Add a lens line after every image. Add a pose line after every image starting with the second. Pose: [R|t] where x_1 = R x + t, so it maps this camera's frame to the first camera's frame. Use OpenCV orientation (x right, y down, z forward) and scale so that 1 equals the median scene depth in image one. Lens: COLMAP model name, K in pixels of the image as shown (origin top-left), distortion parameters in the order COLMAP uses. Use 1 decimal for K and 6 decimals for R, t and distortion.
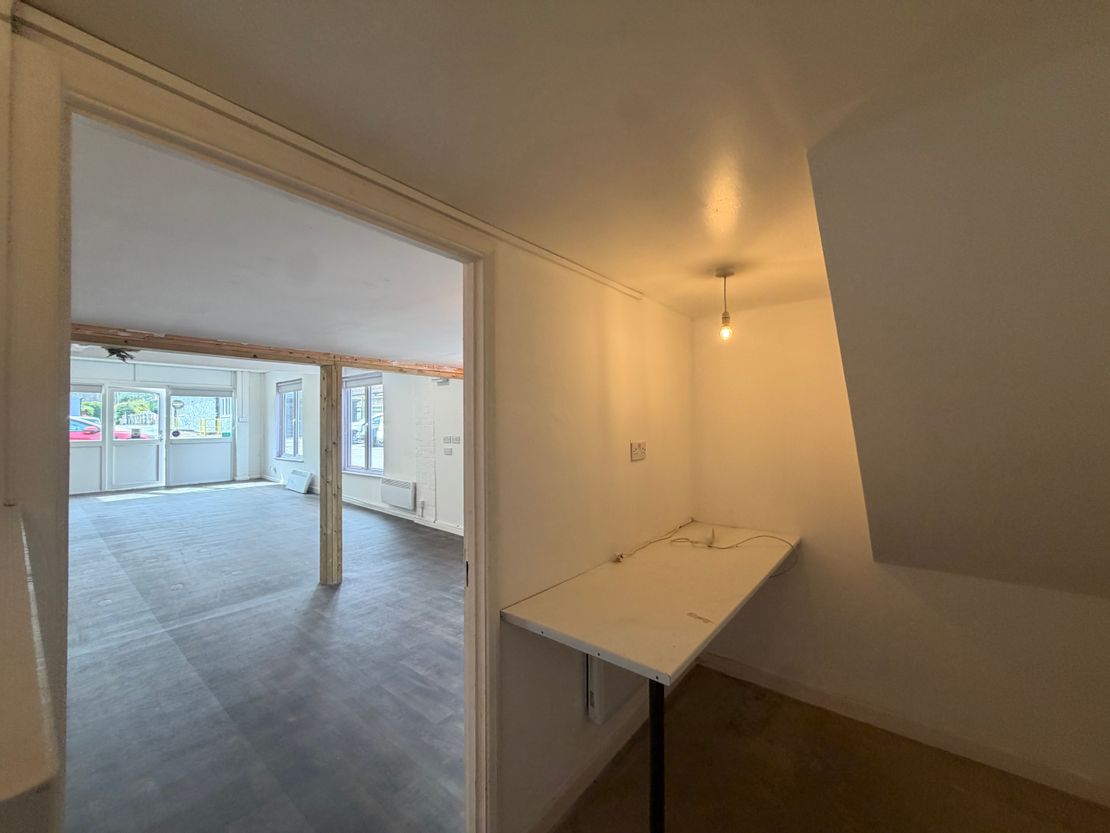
lens RADIAL K [[443.3, 0, 551.4], [0, 443.3, 419.3], [0, 0, 1]] dist [-0.000598, -0.000157]
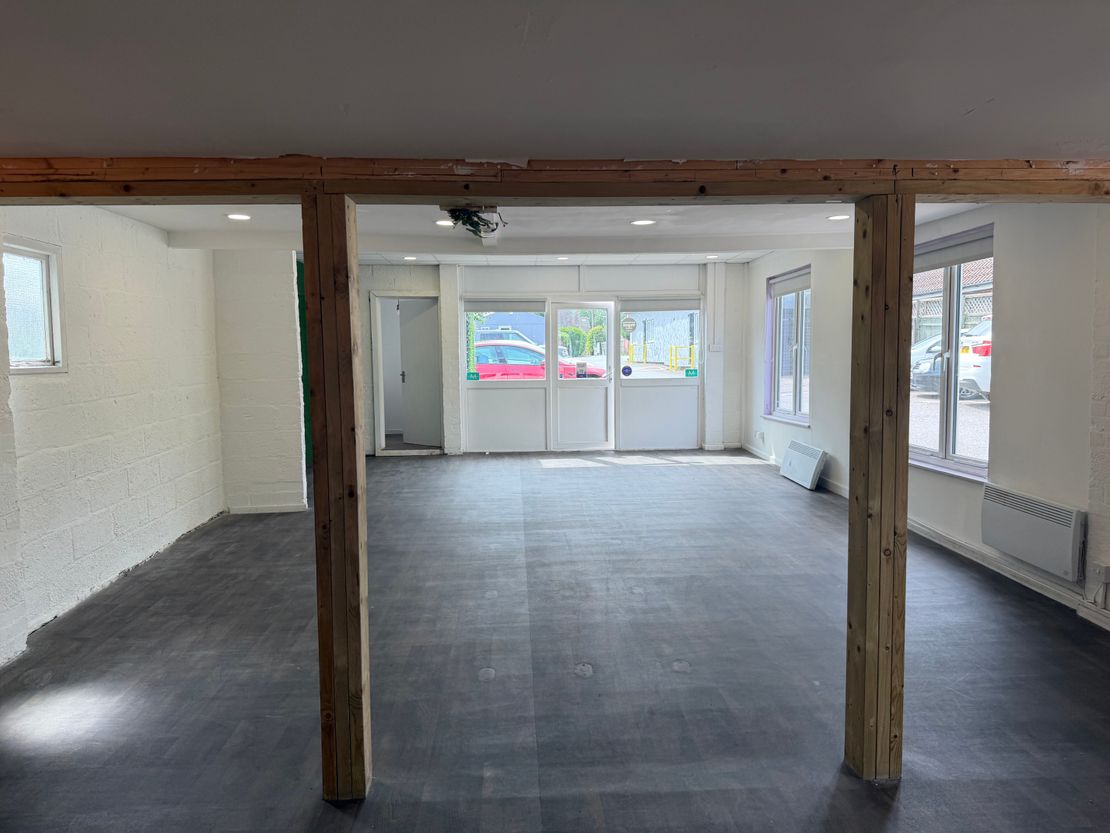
lens RADIAL K [[770.7, 0, 548.8], [0, 770.7, 417.0], [0, 0, 1]] dist [0.022380, -0.024994]
pose [[0.670568, 0.055336, -0.739781, -0.133116], [0.015313, 0.995969, 0.088378, -0.001219], [0.741690, -0.070592, 0.667018, 0.237021]]
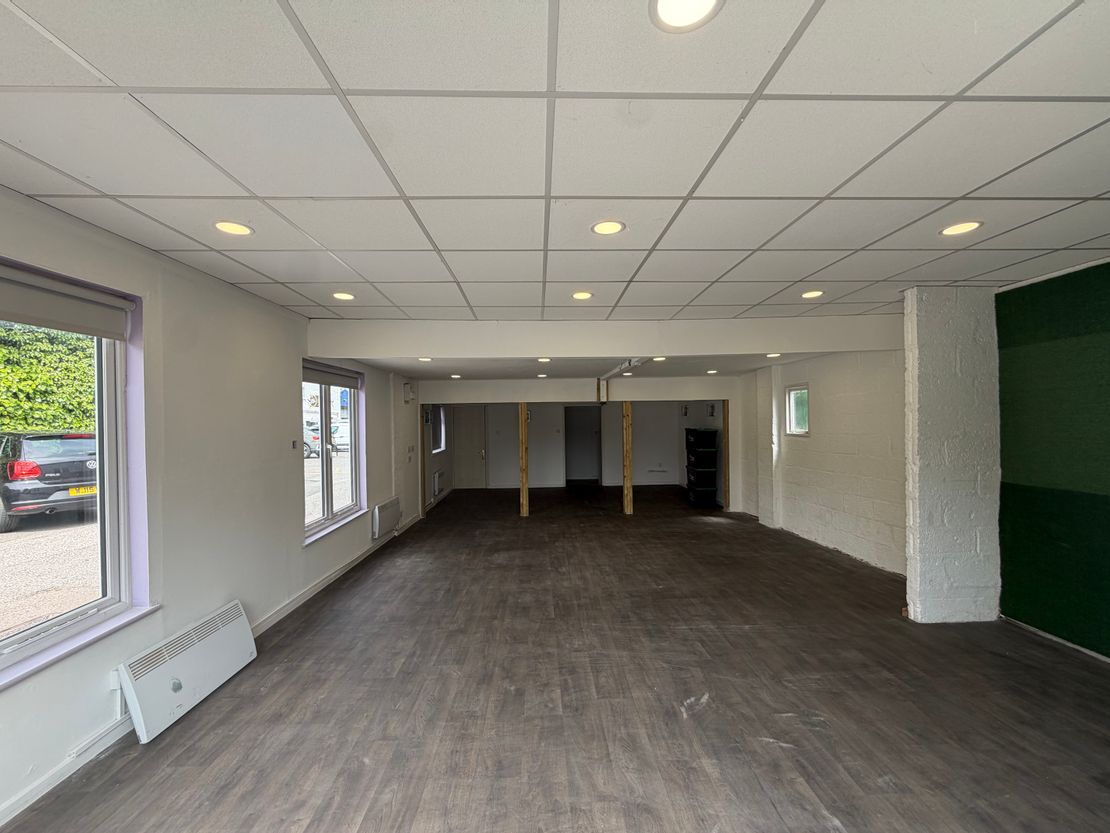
lens RADIAL K [[443.3, 0, 555.2], [0, 443.3, 418.5], [0, 0, 1]] dist [-0.000598, -0.000157]
pose [[-0.650683, 0.009136, 0.759295, -1.301074], [0.009469, 0.999947, -0.003918, -0.027191], [-0.759291, 0.004640, -0.650735, 1.381922]]
